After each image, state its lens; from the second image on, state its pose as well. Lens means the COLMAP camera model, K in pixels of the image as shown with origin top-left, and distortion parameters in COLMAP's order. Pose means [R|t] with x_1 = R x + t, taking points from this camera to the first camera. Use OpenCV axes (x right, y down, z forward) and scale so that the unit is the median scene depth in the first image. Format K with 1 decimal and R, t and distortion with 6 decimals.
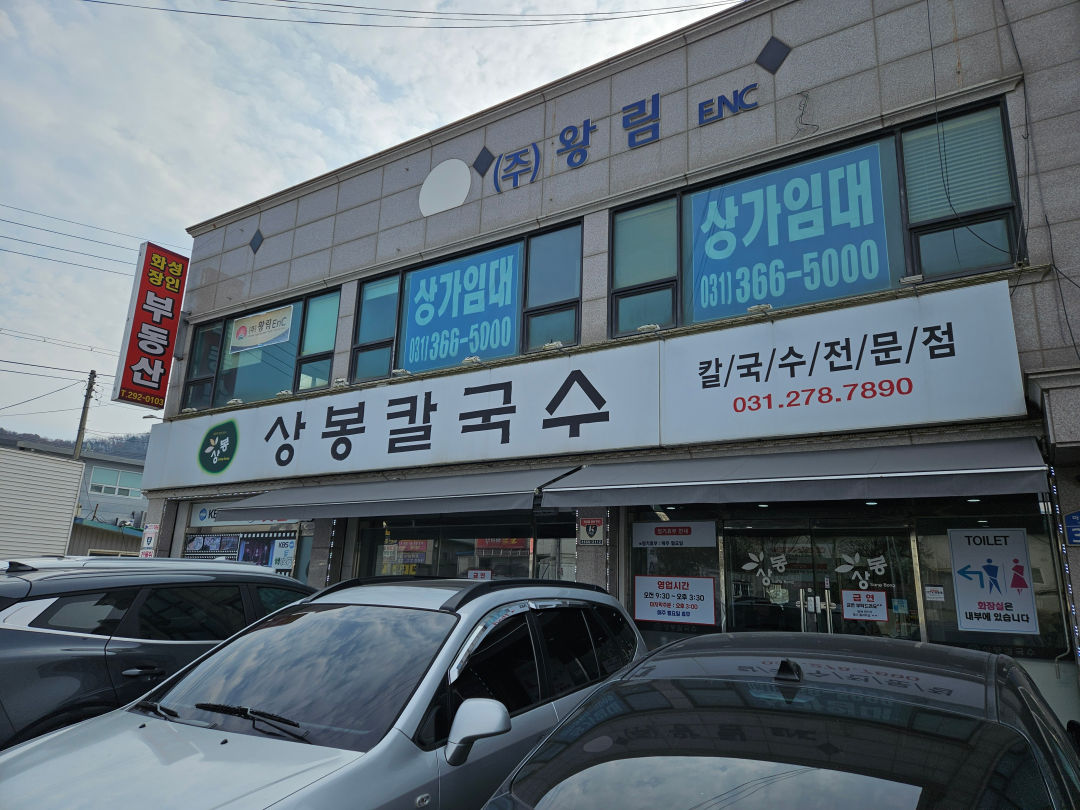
lens RADIAL K [[692.0, 0, 540.0], [0, 692.0, 405.0], [0, 0, 1]] dist [0.125629, -0.162026]
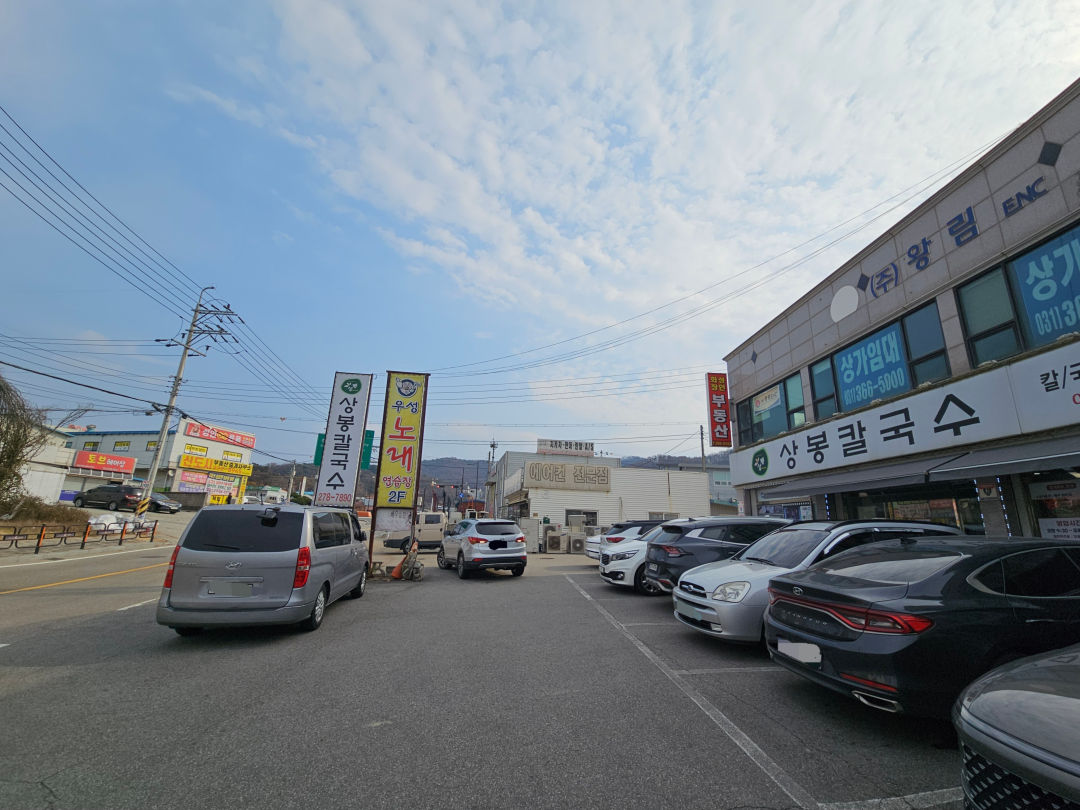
lens RADIAL K [[487.0, 0, 540.0], [0, 487.0, 405.0], [0, 0, 1]] dist [0.017949, -0.013999]
pose [[0.610970, -0.211393, -0.762908, 0.302795], [0.198363, 0.973825, -0.110979, -0.080005], [0.766399, -0.083528, 0.636911, -0.423944]]
